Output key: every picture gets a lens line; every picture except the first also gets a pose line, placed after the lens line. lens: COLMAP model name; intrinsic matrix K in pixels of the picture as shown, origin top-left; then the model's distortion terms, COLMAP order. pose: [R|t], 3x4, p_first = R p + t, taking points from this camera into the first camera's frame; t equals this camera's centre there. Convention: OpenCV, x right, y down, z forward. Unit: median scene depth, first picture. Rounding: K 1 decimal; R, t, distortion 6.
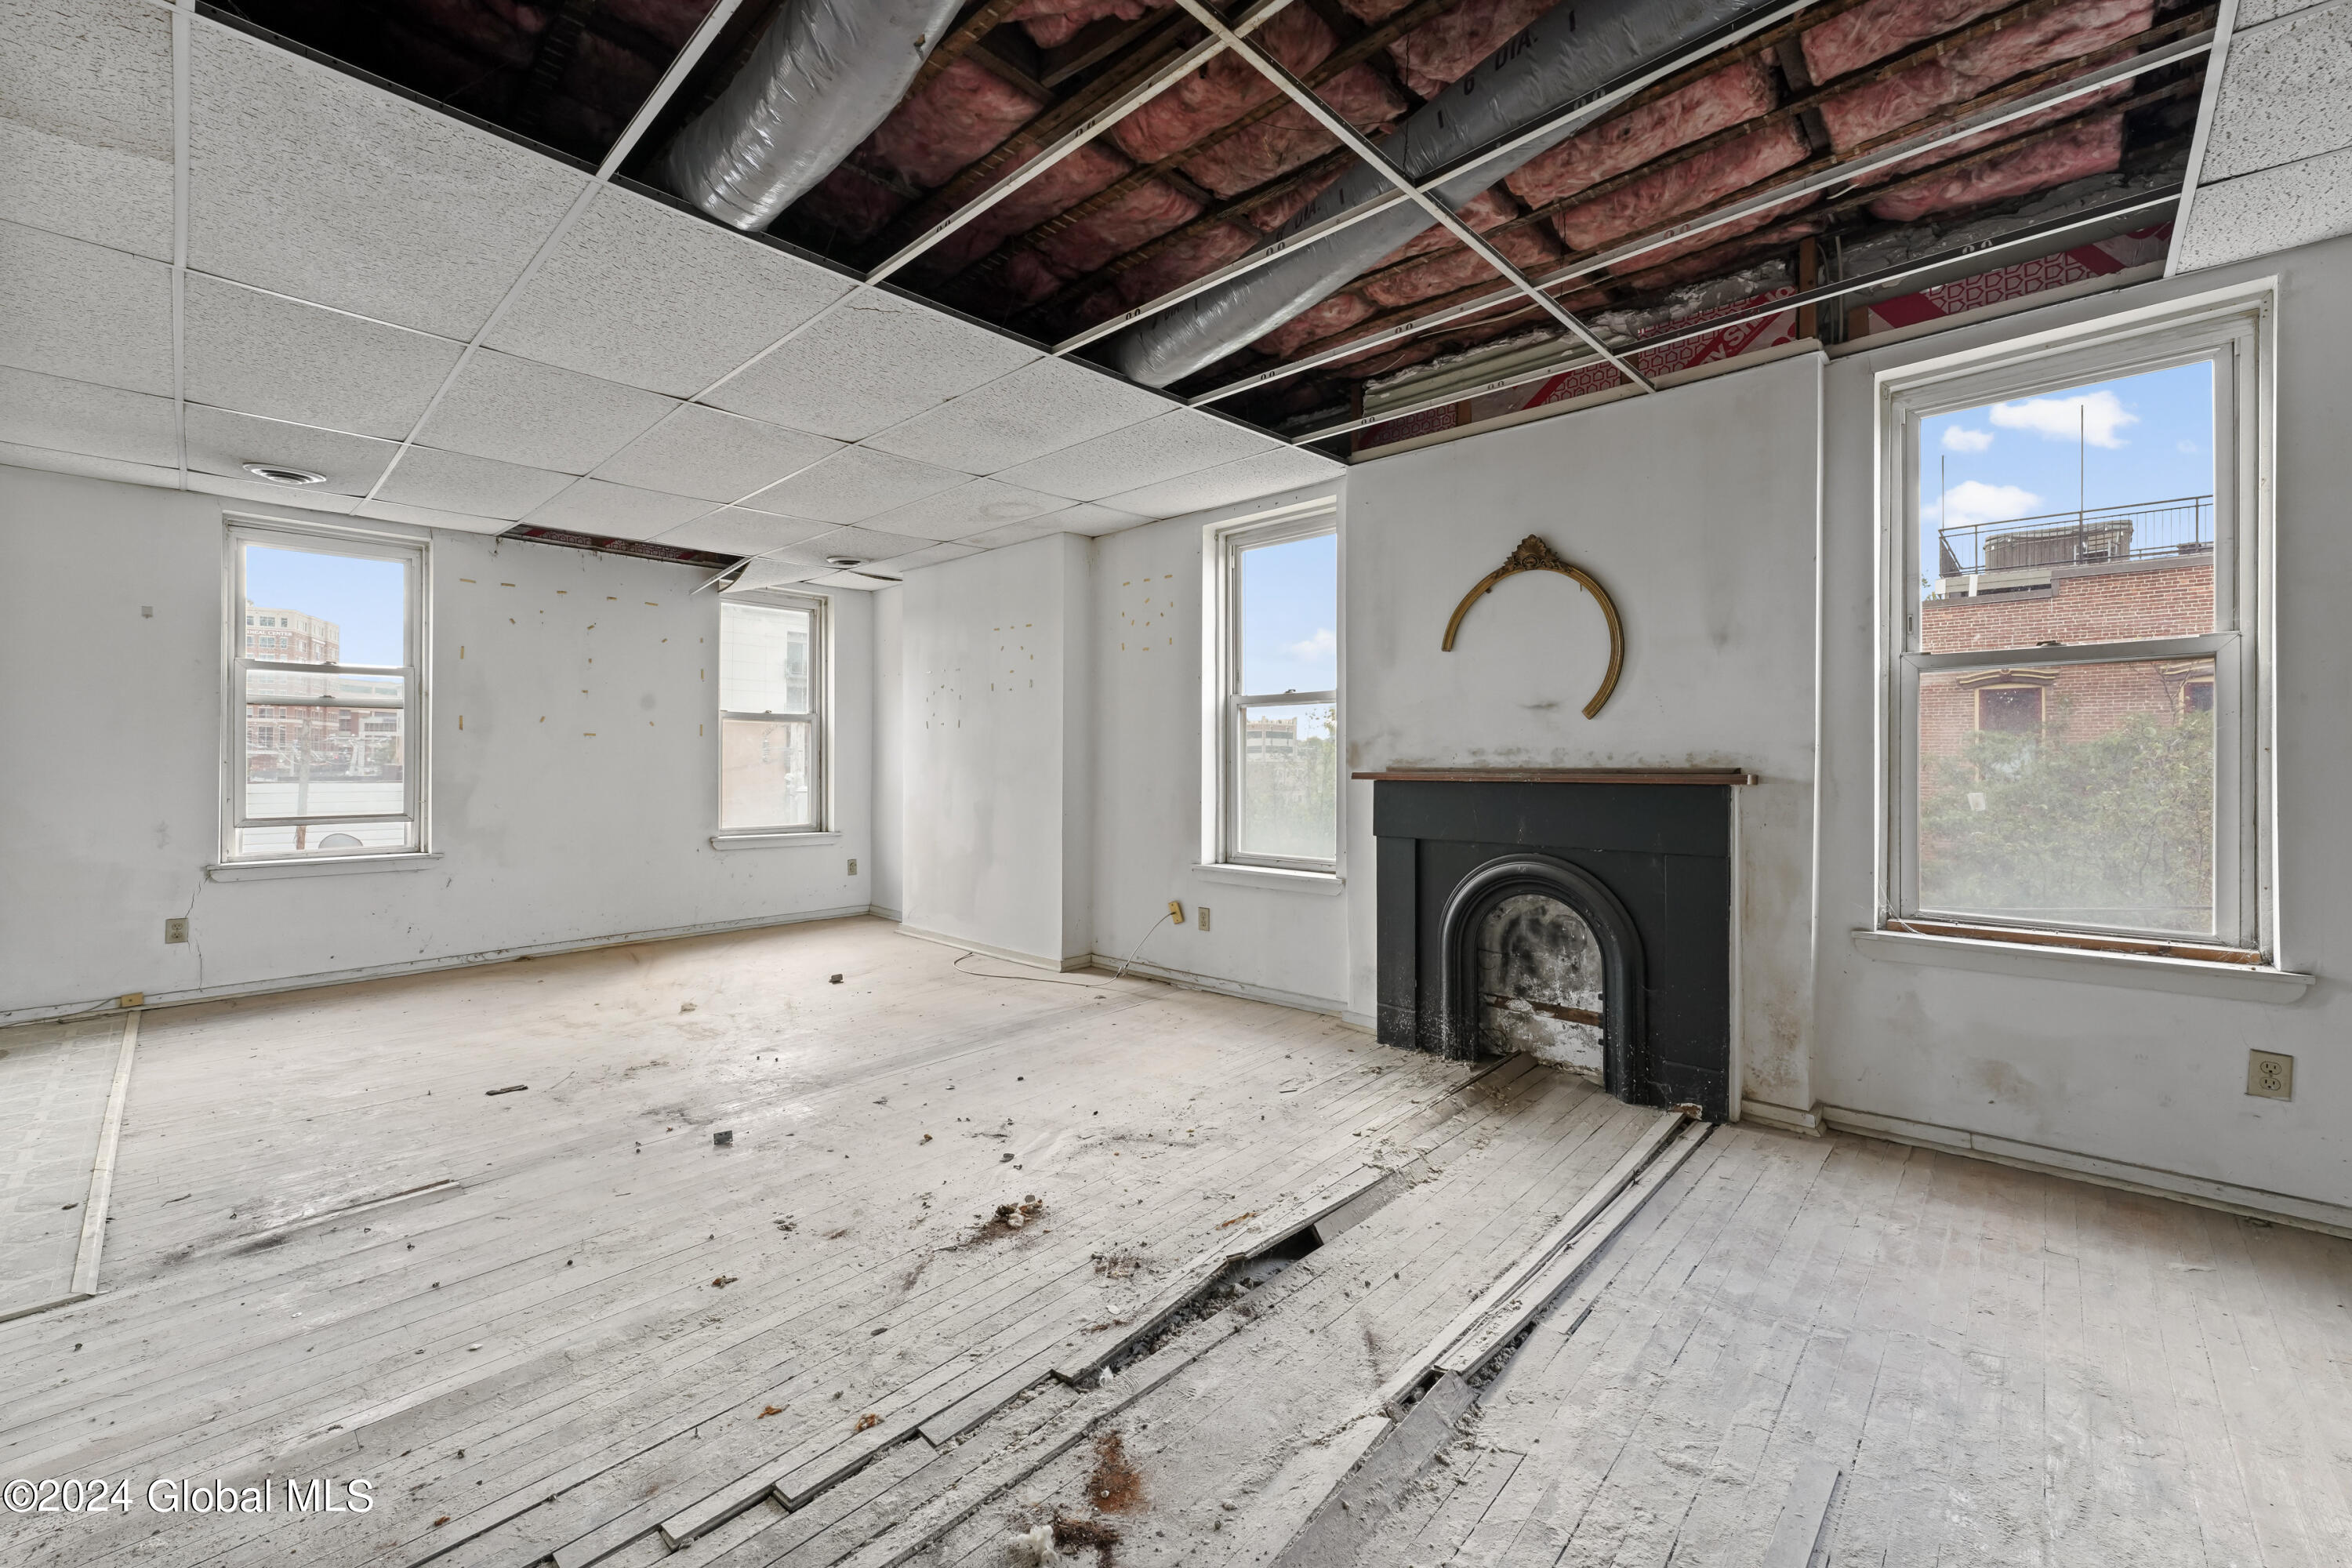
lens RADIAL K [[937.6, 0, 1175.0], [0, 937.6, 762.7], [0, 0, 1]] dist [0.001374, -0.000378]
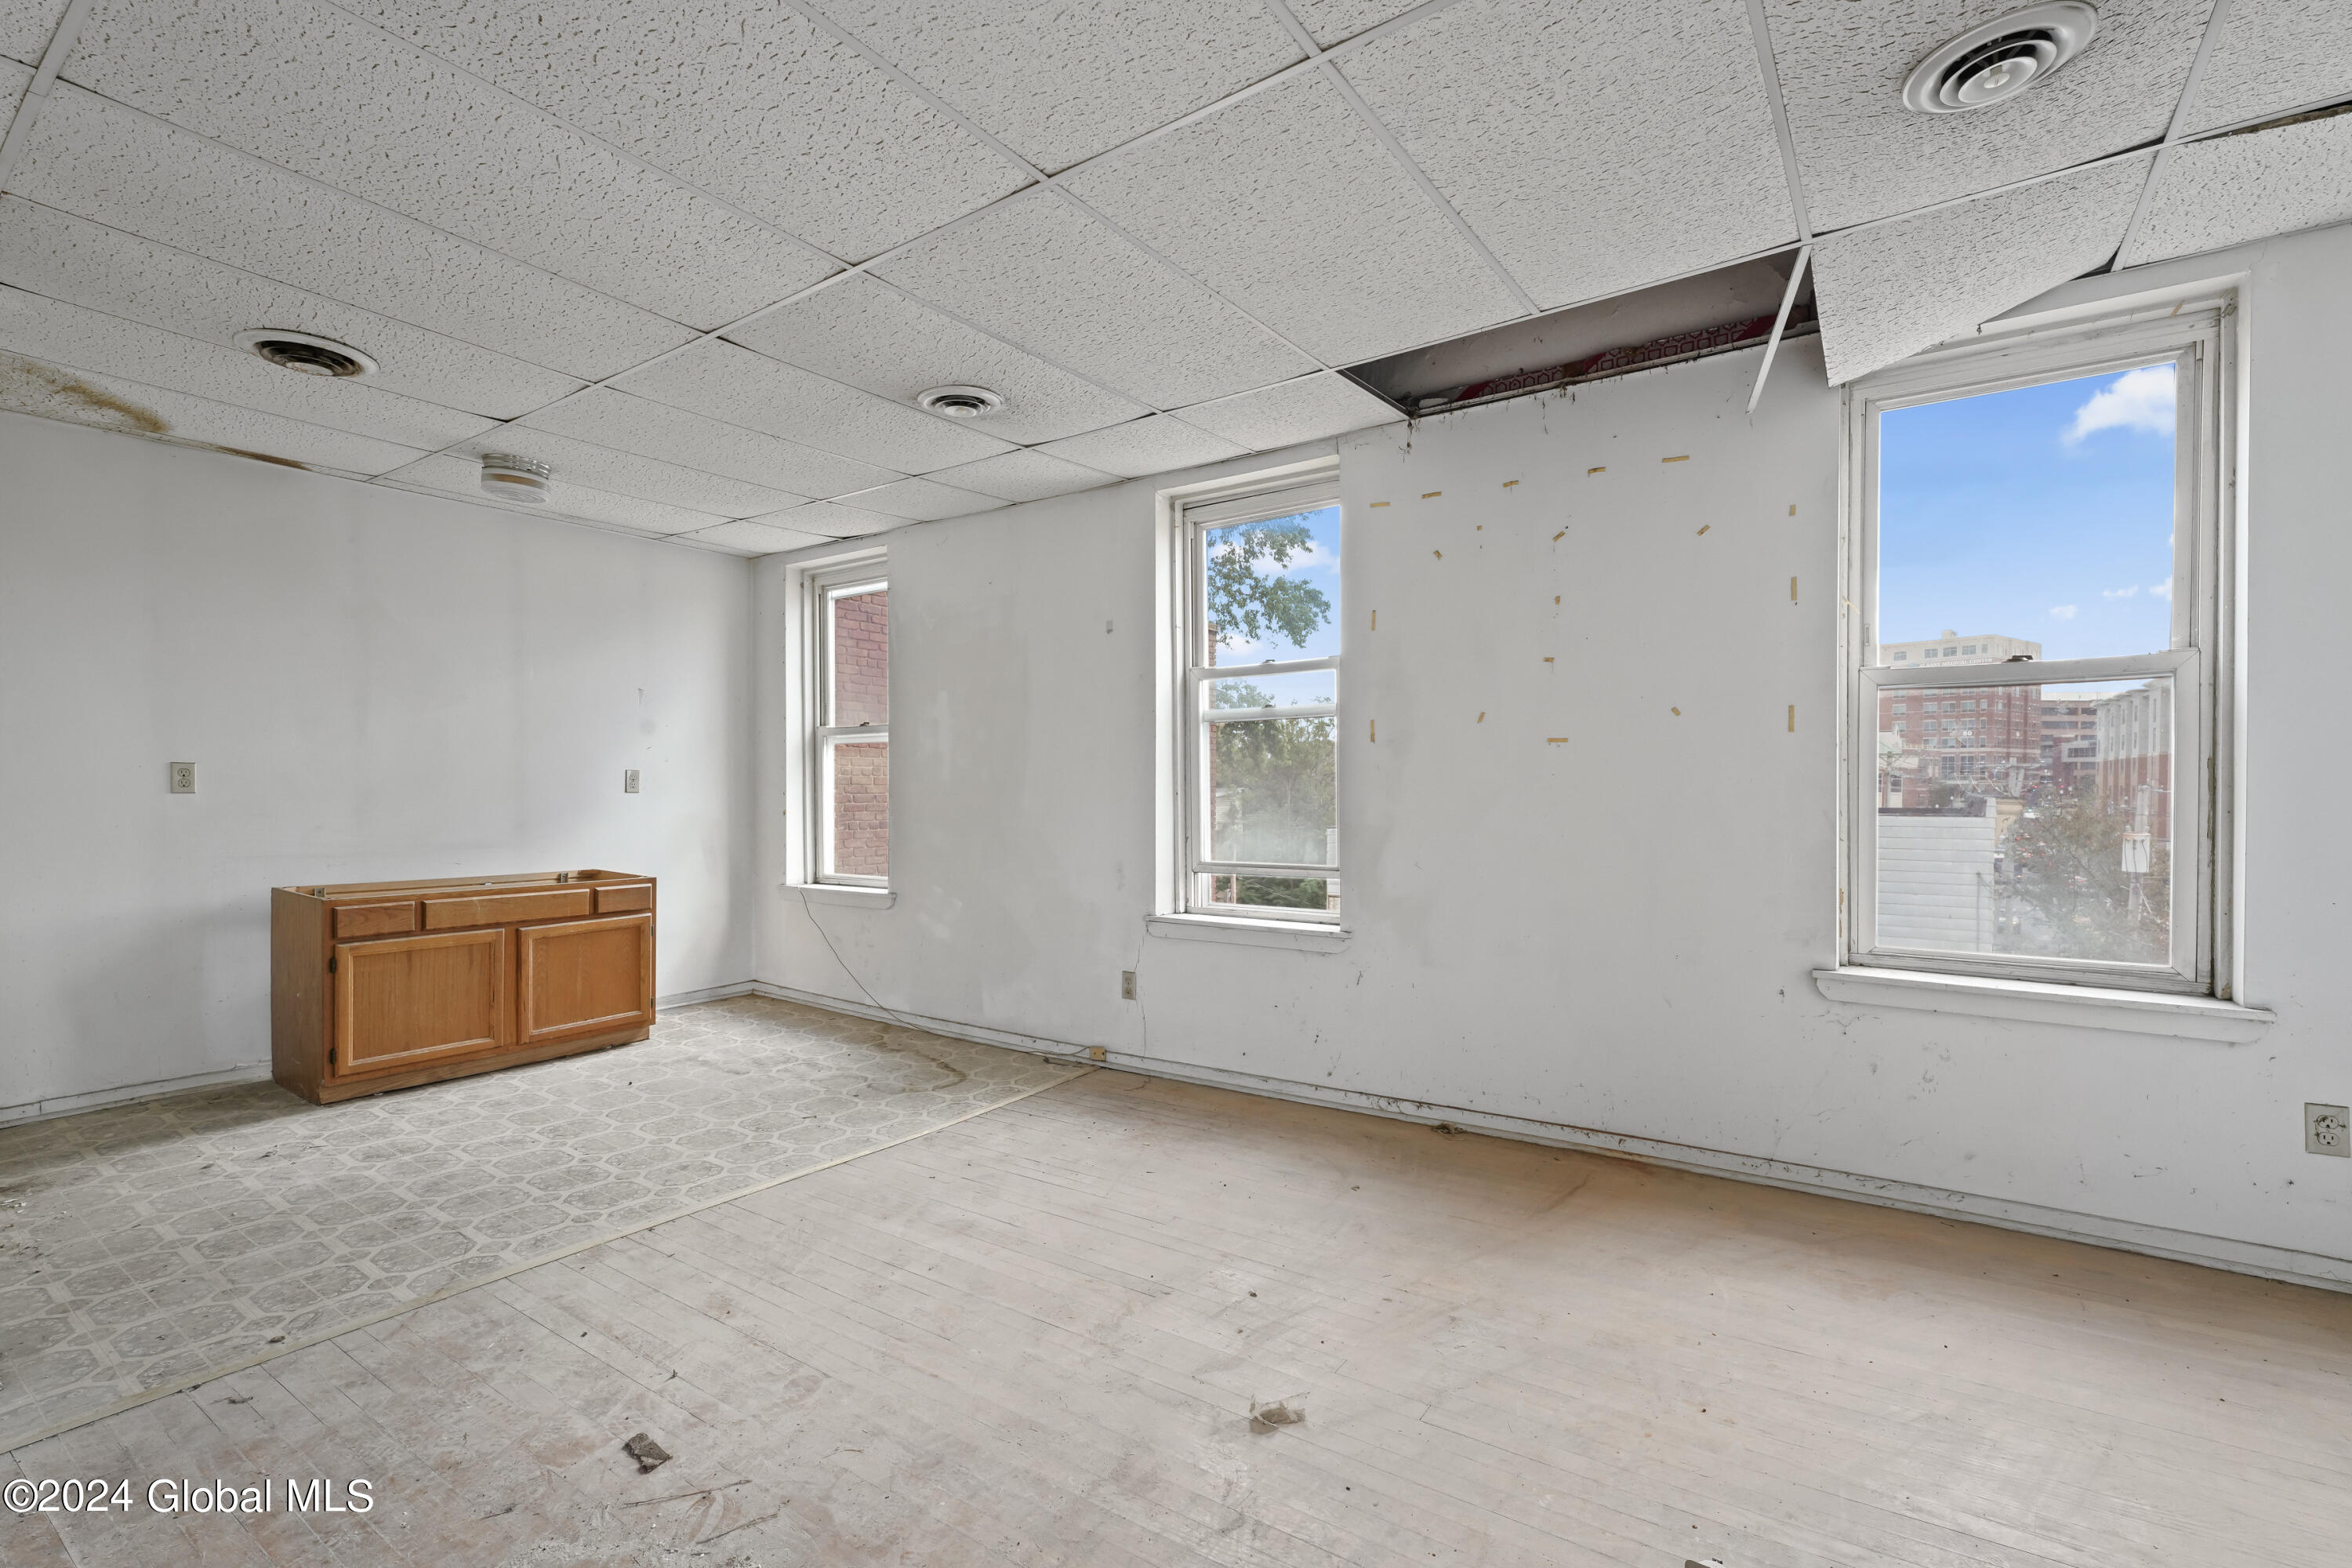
lens RADIAL K [[1041.0, 0, 1177.1], [0, 1041.0, 799.5], [0, 0, 1]] dist [0.002767, 0.000400]
pose [[0.140267, 0.004277, -0.990105, -0.090146], [0.001480, 0.999989, 0.004530, 0.000591], [0.990113, -0.002100, 0.140259, 0.886359]]
